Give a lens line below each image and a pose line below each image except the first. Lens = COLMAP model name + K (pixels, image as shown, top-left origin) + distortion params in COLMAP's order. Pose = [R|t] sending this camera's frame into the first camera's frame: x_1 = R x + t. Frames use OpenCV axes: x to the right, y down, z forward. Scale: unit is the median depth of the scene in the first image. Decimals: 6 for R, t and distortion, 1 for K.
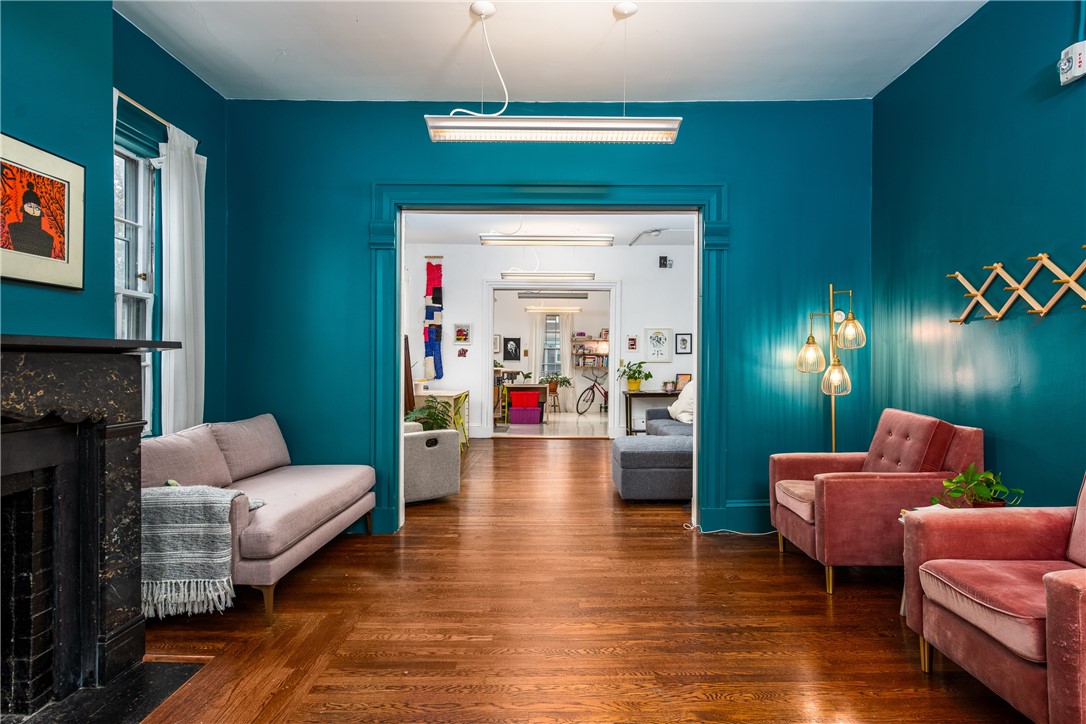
lens RADIAL K [[609.0, 0, 543.0], [0, 609.0, 362.0], [0, 0, 1]] dist [-0.024627, -0.000207]
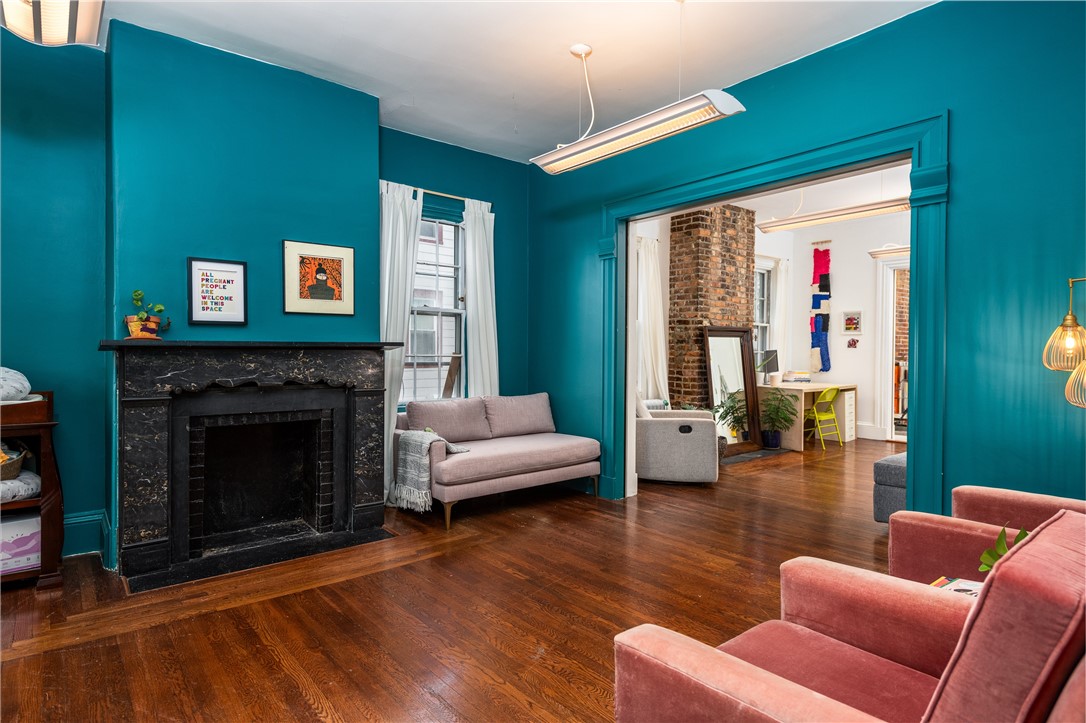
lens RADIAL K [[596.5, 0, 547.0], [0, 596.5, 355.4], [0, 0, 1]] dist [-0.005866, -0.000363]
pose [[0.624332, 0.002551, -0.781155, 0.662049], [0.000937, 0.999992, 0.004014, -0.002370], [0.781159, -0.003238, 0.624324, 0.206619]]
